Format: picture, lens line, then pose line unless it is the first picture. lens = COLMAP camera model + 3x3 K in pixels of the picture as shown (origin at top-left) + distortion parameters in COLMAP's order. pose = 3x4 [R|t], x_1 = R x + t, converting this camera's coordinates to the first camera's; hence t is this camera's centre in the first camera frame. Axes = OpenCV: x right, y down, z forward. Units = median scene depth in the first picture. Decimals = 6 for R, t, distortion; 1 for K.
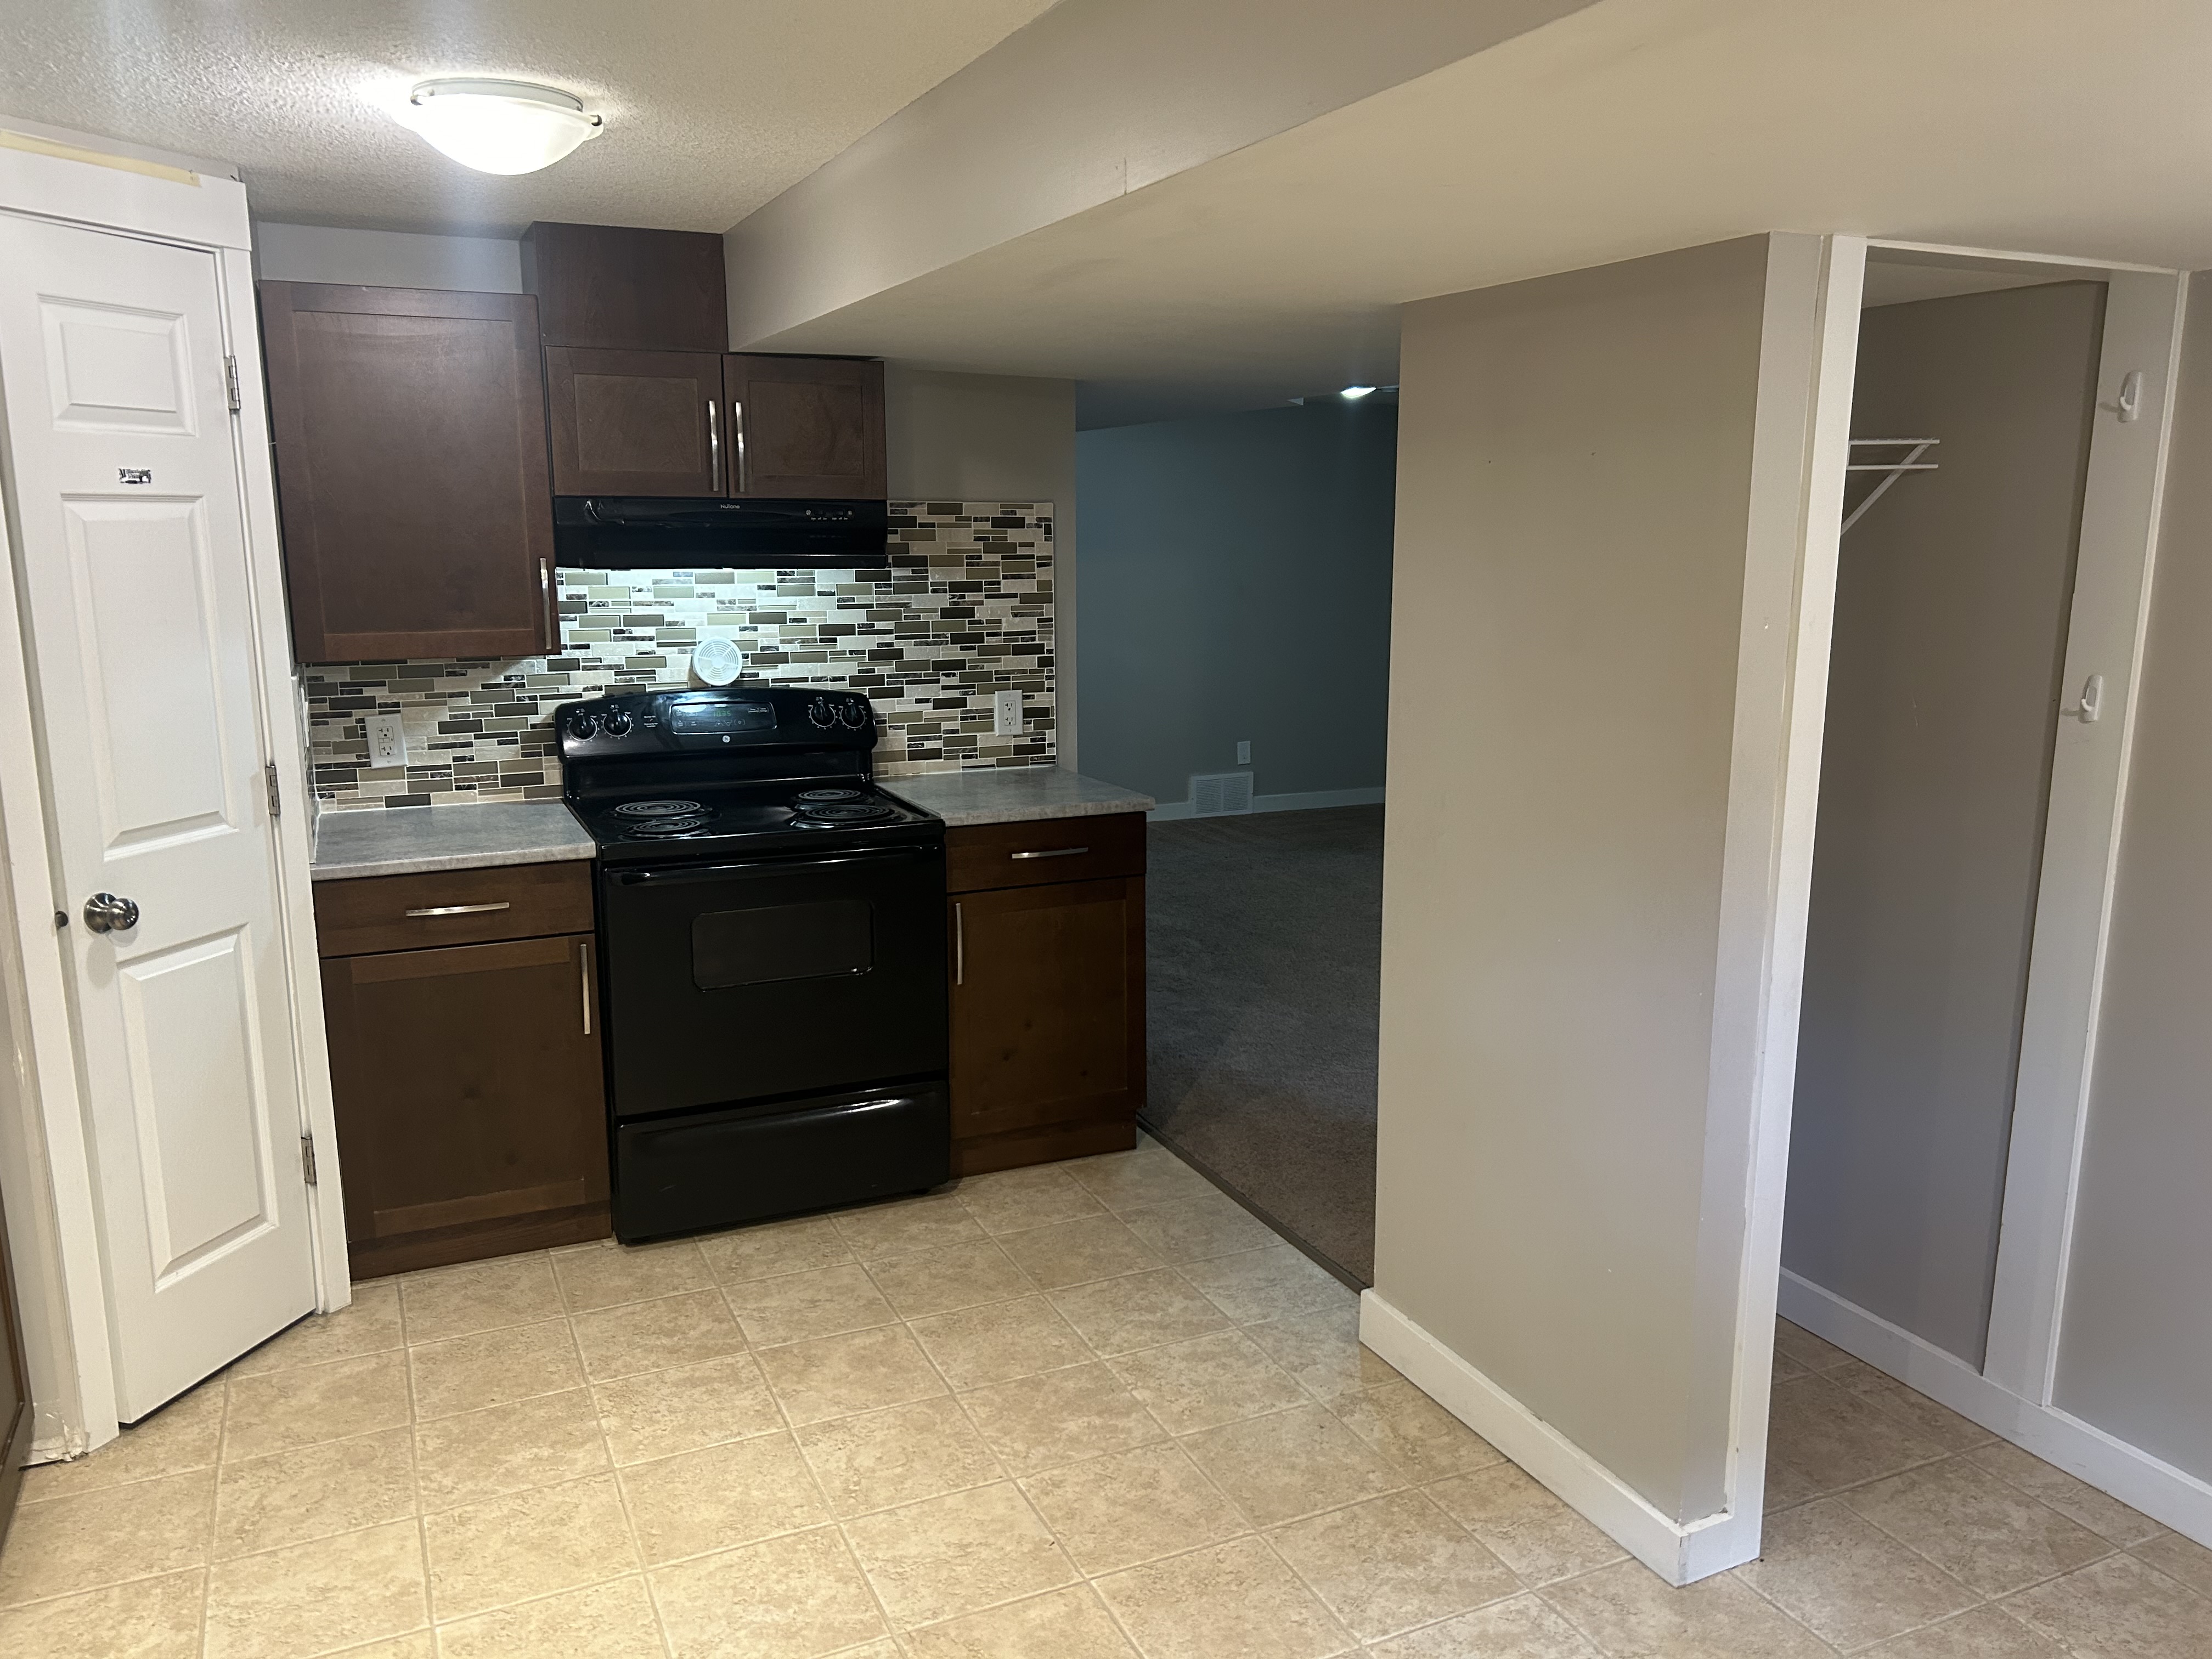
lens RADIAL K [[1658.4, 0, 1104.7], [0, 1658.4, 829.3], [0, 0, 1]] dist [0.038209, -0.038992]
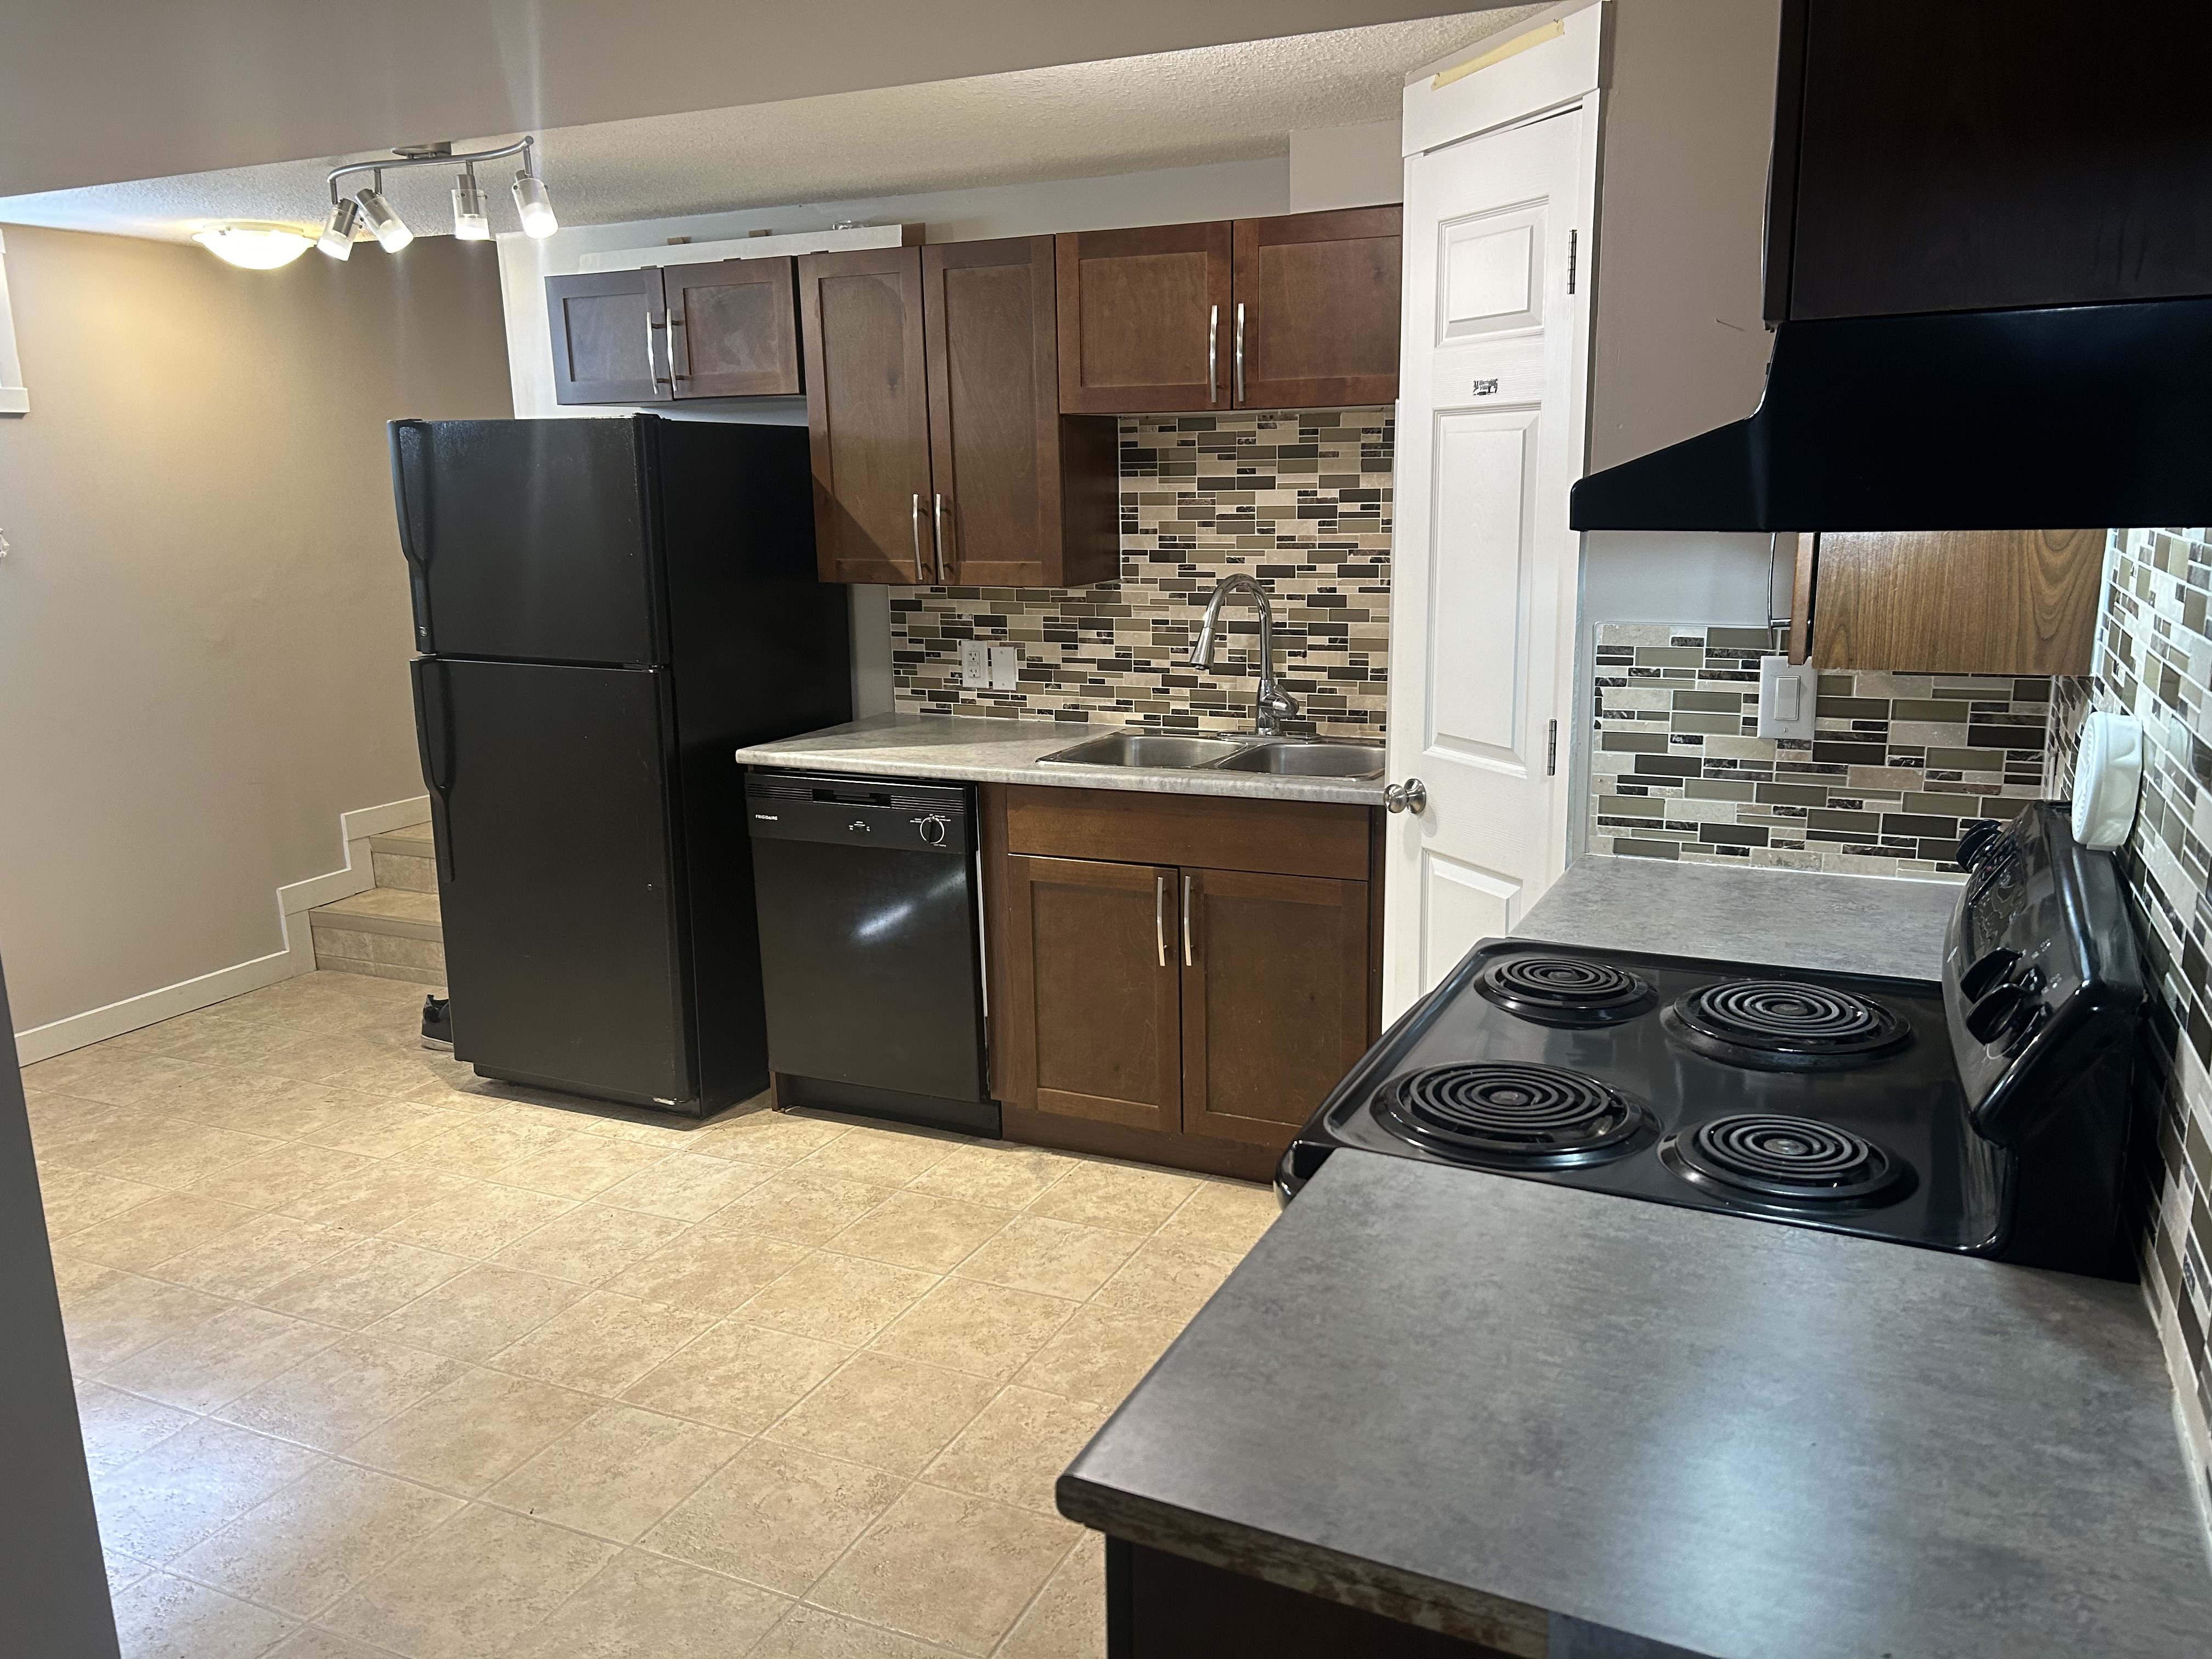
lens RADIAL K [[1658.4, 0, 1137.7], [0, 1658.4, 843.6], [0, 0, 1]] dist [0.038209, -0.038992]
pose [[-0.759736, 0.160467, -0.630120, 0.187437], [-0.095807, 0.930868, 0.352571, -0.231618], [0.643135, 0.328231, -0.691840, 1.321043]]
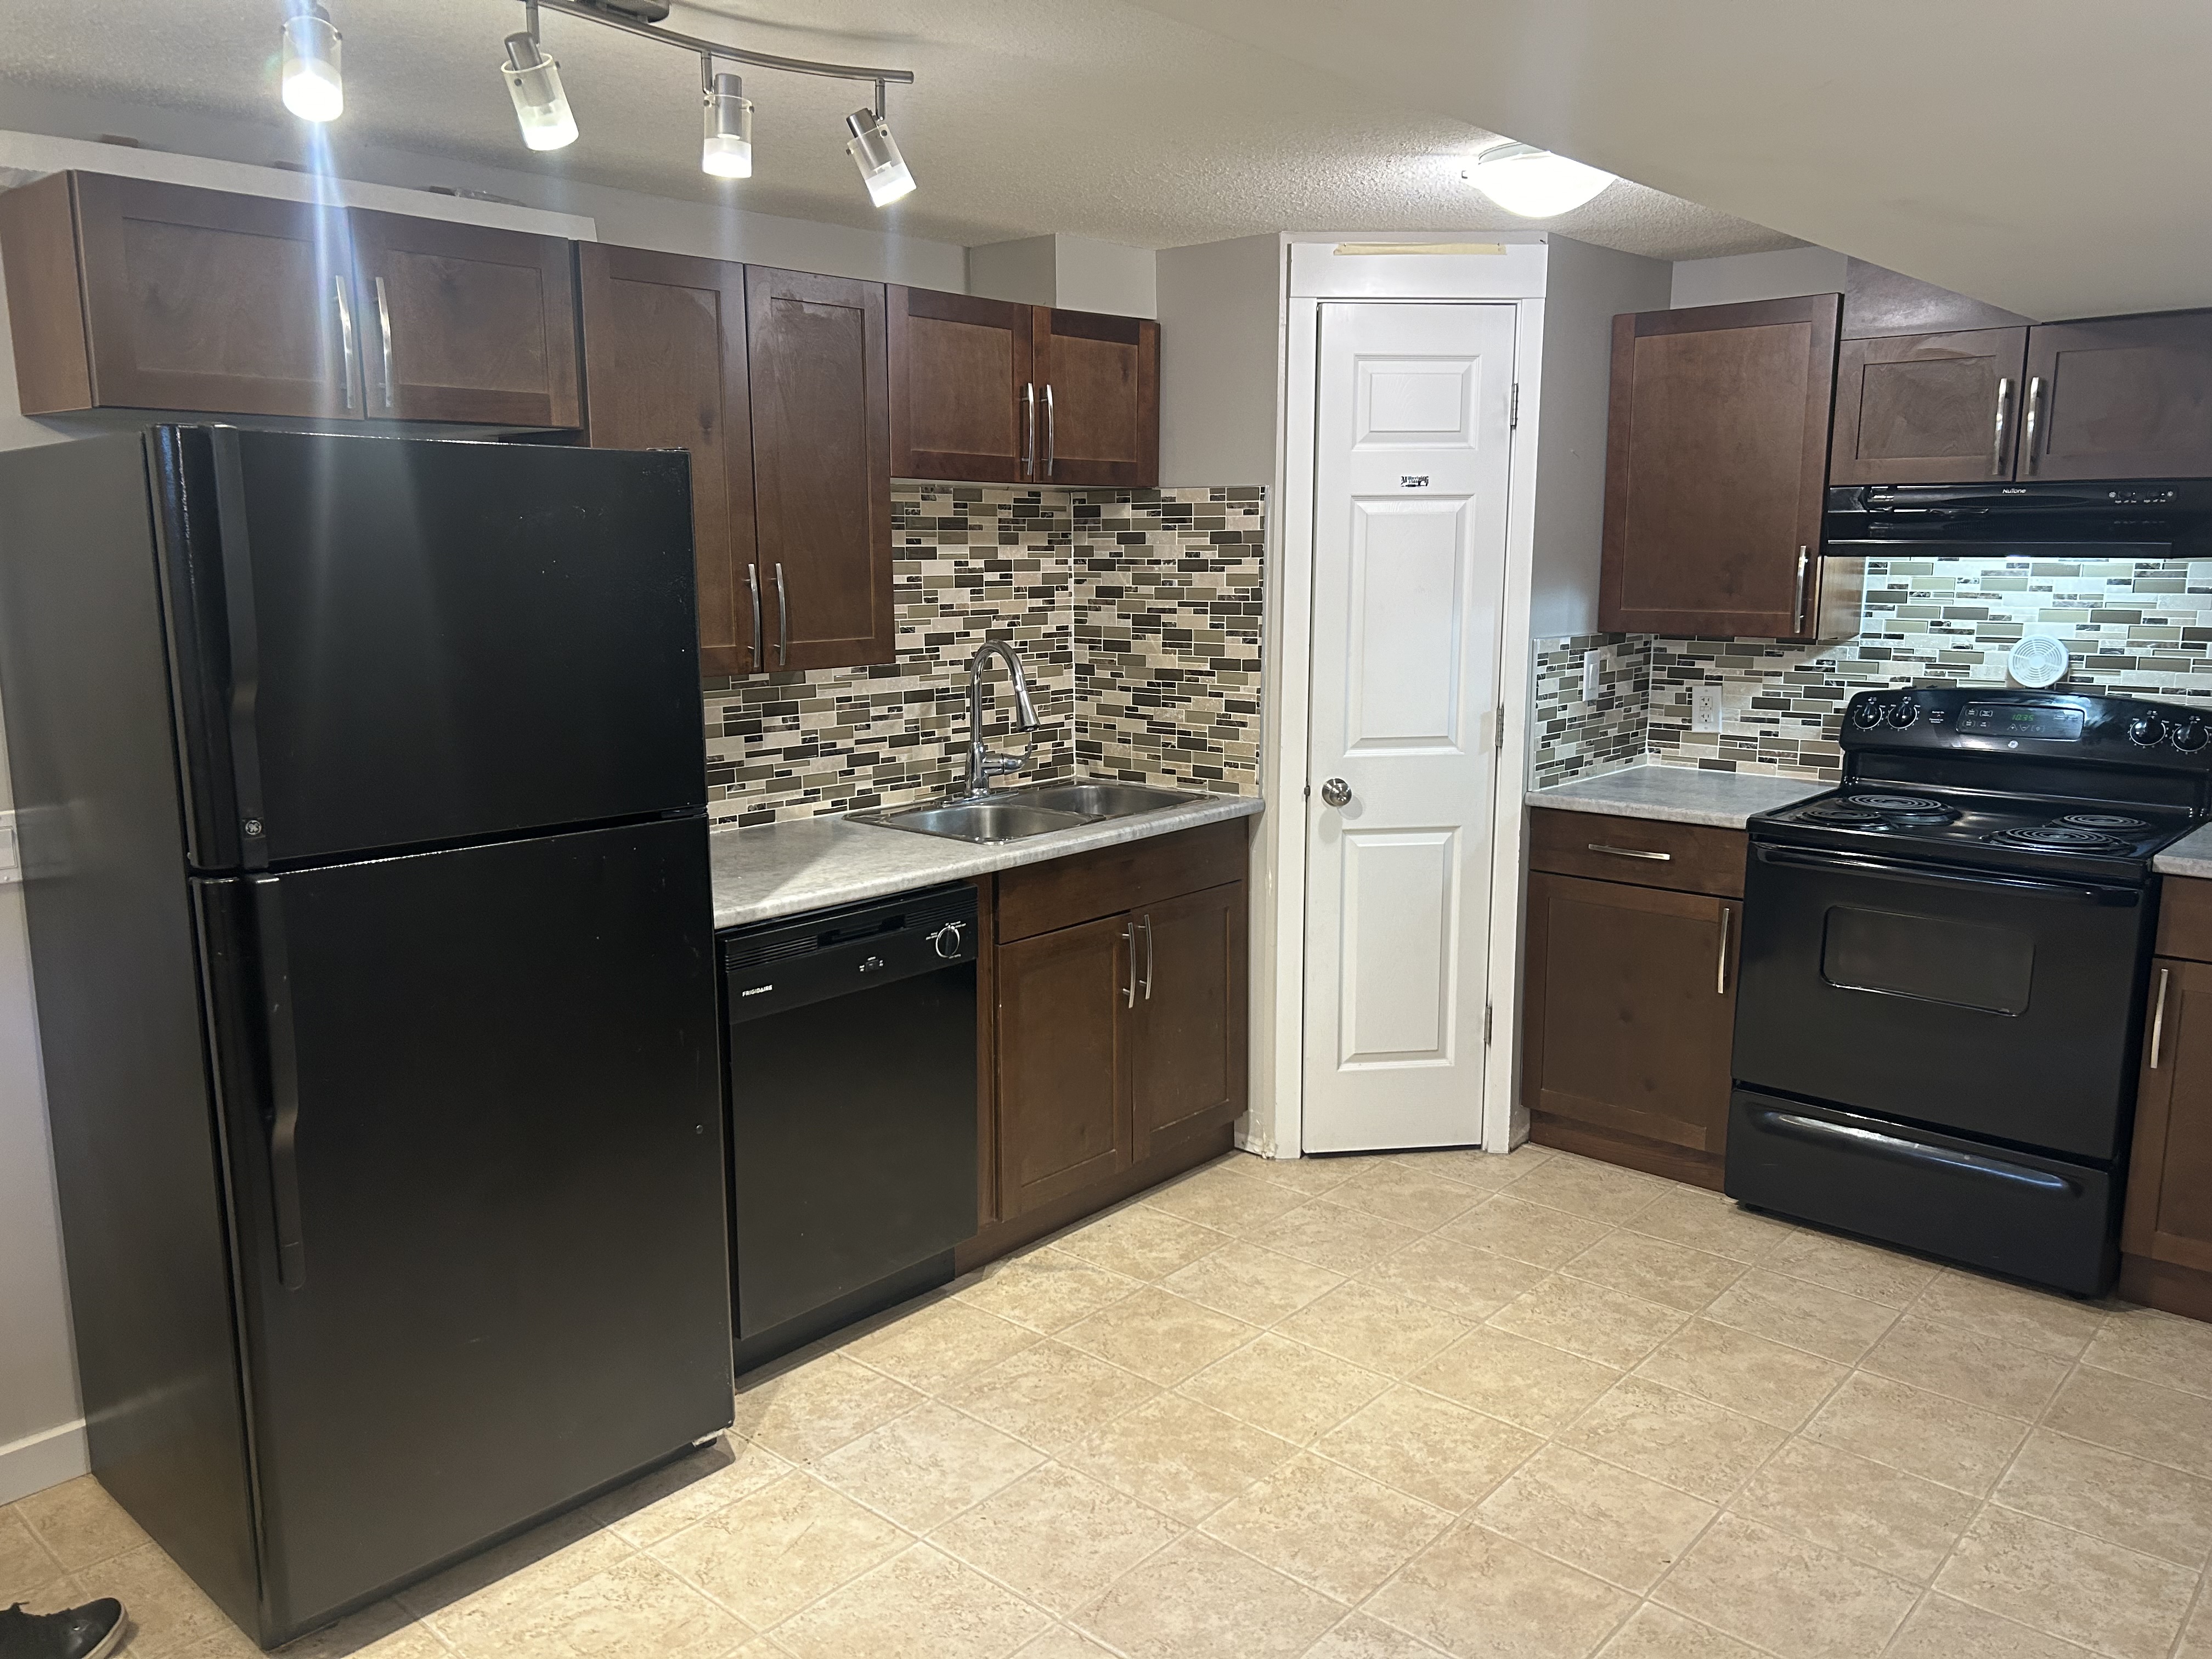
lens RADIAL K [[1658.4, 0, 1109.7], [0, 1658.4, 831.2], [0, 0, 1]] dist [0.038209, -0.038992]
pose [[0.399047, 0.159193, -0.903006, 0.479625], [-0.162498, 0.981503, 0.101222, -0.022817], [0.902417, 0.106344, 0.417534, 0.196066]]
